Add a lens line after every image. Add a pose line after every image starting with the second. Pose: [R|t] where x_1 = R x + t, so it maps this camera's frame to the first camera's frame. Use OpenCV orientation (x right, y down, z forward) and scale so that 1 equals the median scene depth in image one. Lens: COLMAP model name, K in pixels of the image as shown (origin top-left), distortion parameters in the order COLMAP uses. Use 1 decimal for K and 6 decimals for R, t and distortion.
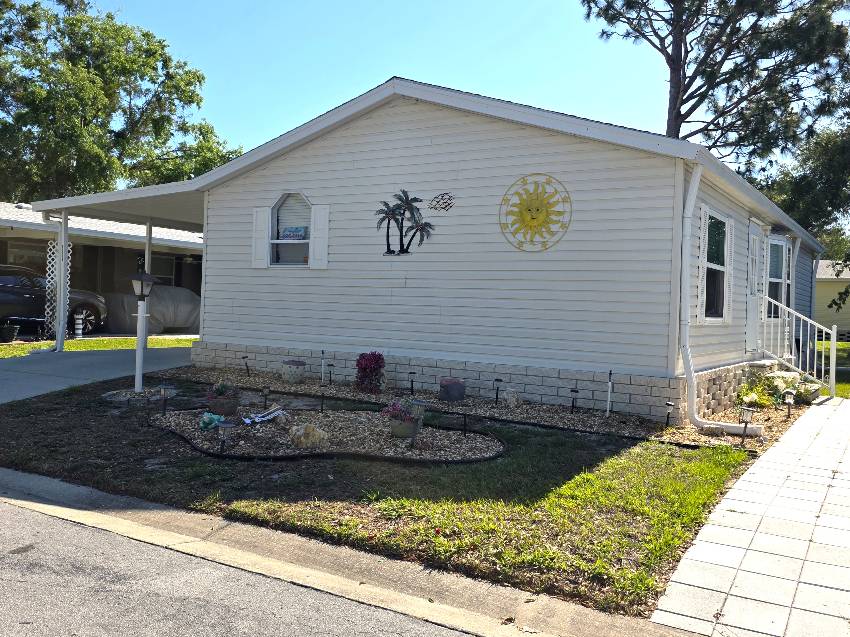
lens RADIAL K [[772.0, 0, 425.0], [0, 772.0, 318.5], [0, 0, 1]] dist [0.016158, 0.007140]
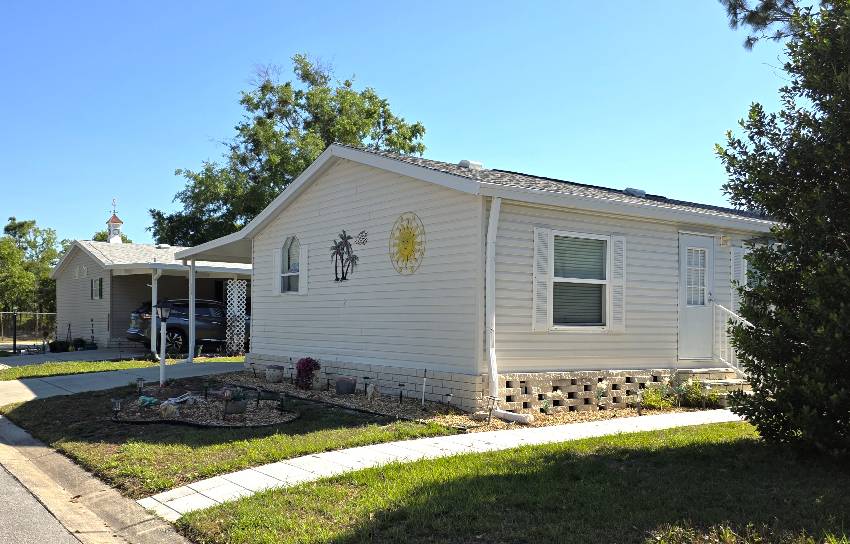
lens RADIAL K [[768.1, 0, 425.6], [0, 768.1, 327.4], [0, 0, 1]] dist [0.089994, -0.000096]
pose [[0.927479, -0.014190, -0.373605, 0.566624], [0.004694, 0.999643, -0.026316, 0.026578], [0.373845, 0.022654, 0.927214, -0.115106]]
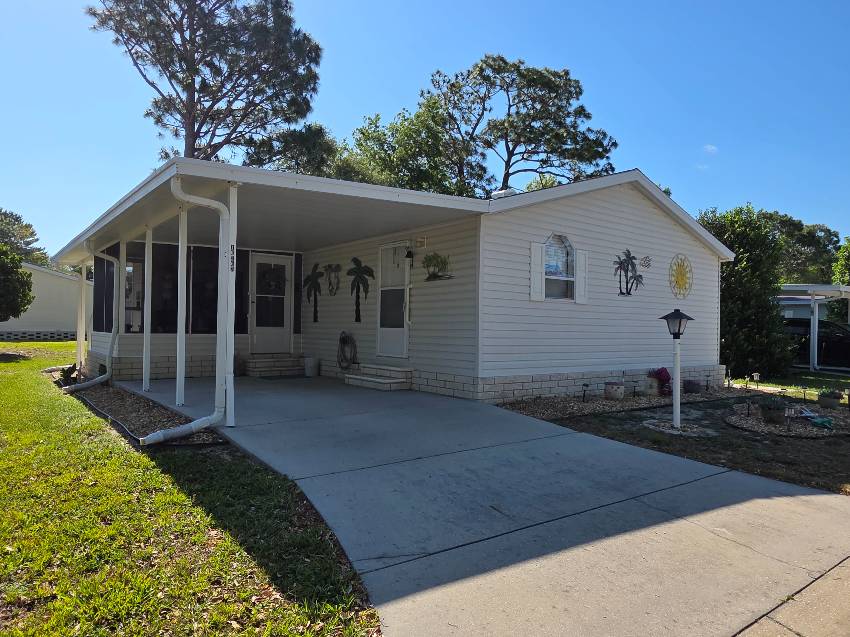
lens RADIAL K [[576.1, 0, 424.1], [0, 576.1, 323.1], [0, 0, 1]] dist [0.004130, -0.000682]
pose [[0.338092, -0.017877, 0.940943, -1.132373], [0.014839, 0.999797, 0.013664, -0.053646], [-0.940996, 0.009344, 0.338289, 0.997537]]
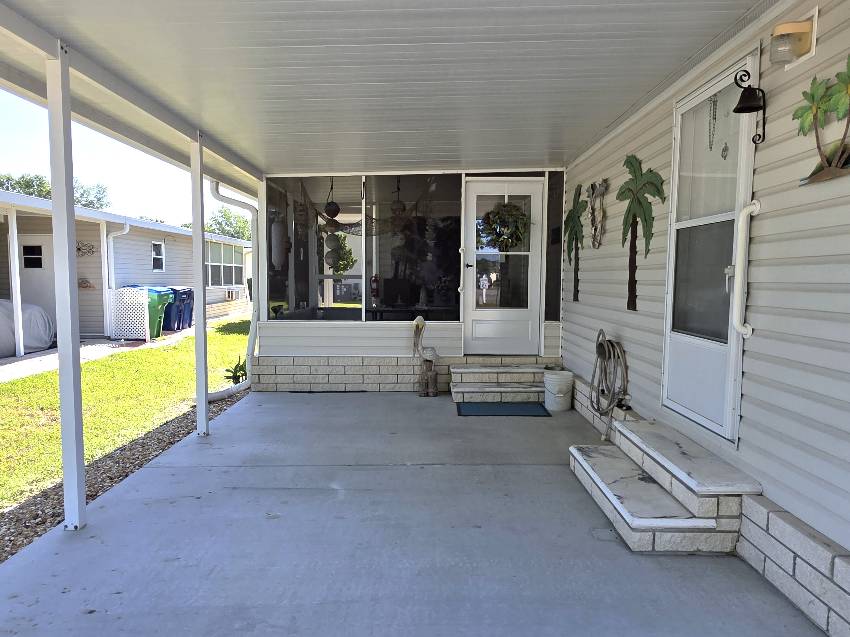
lens RADIAL K [[576.1, 0, 424.1], [0, 576.1, 323.1], [0, 0, 1]] dist [0.004130, -0.000682]
pose [[0.849271, -0.068578, 0.523484, -0.540289], [0.031575, 0.996351, 0.079299, -0.073486], [-0.527012, -0.050817, 0.848337, 1.178980]]
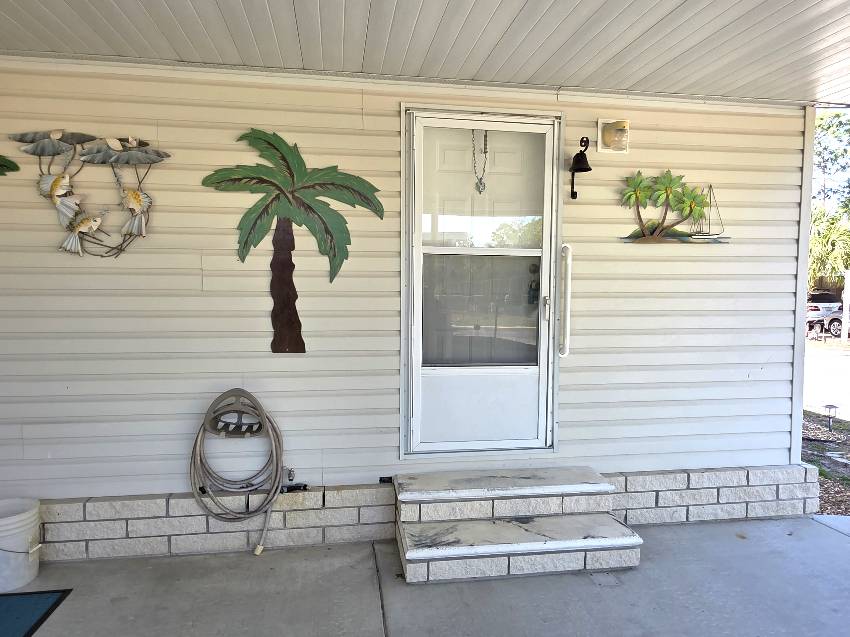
lens RADIAL K [[576.1, 0, 424.1], [0, 576.1, 323.1], [0, 0, 1]] dist [0.004130, -0.000682]
pose [[-0.658917, -0.072464, 0.748717, -0.456560], [-0.009078, 0.996043, 0.088412, -0.088194], [-0.752161, 0.051459, -0.656967, 1.628935]]
